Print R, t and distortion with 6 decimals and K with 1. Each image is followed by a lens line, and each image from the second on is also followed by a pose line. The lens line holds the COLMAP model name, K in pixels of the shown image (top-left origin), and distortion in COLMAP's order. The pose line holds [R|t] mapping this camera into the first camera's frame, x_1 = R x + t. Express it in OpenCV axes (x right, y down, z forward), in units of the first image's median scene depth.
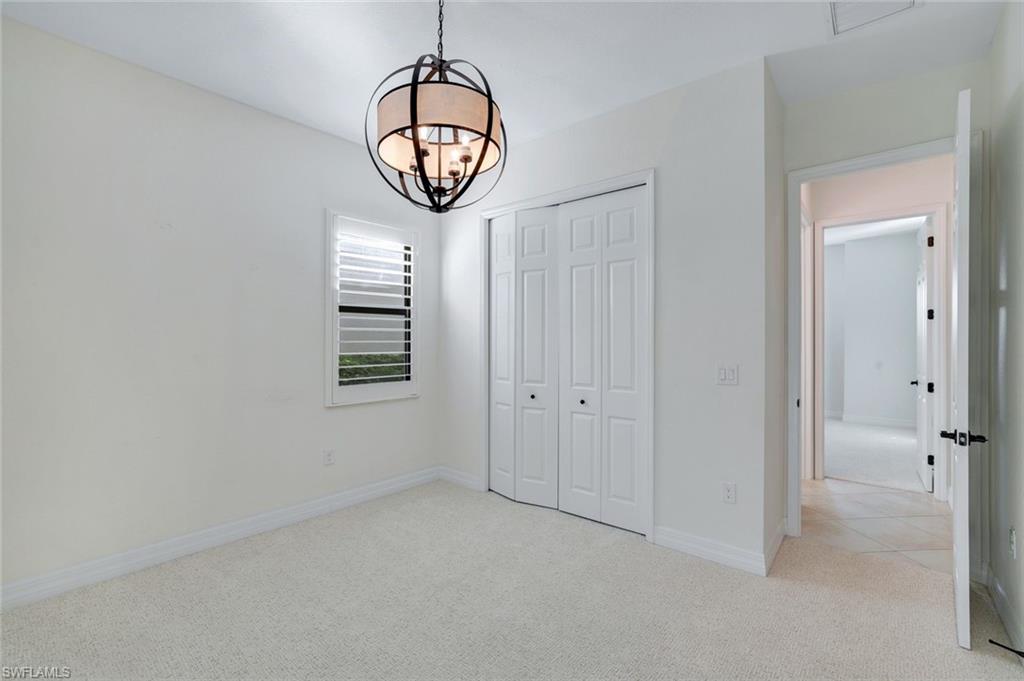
lens RADIAL K [[439.4, 0, 481.4], [0, 439.4, 345.2], [0, 0, 1]] dist [-0.043386, 0.000099]
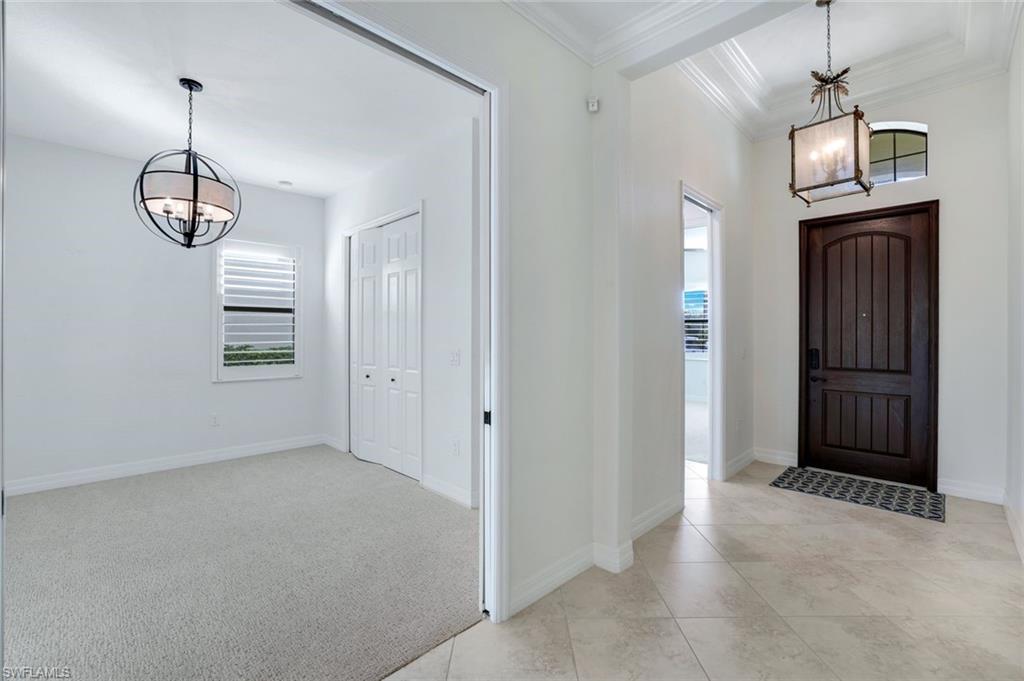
lens RADIAL K [[450.7, 0, 512.0], [0, 450.7, 340.5], [0, 0, 1]] dist [-0.008236, 0.000496]
pose [[0.995877, 0.001662, -0.090700, 0.666069], [-0.001499, 0.999997, 0.001872, 0.009621], [0.090703, -0.001729, 0.995877, -0.276491]]
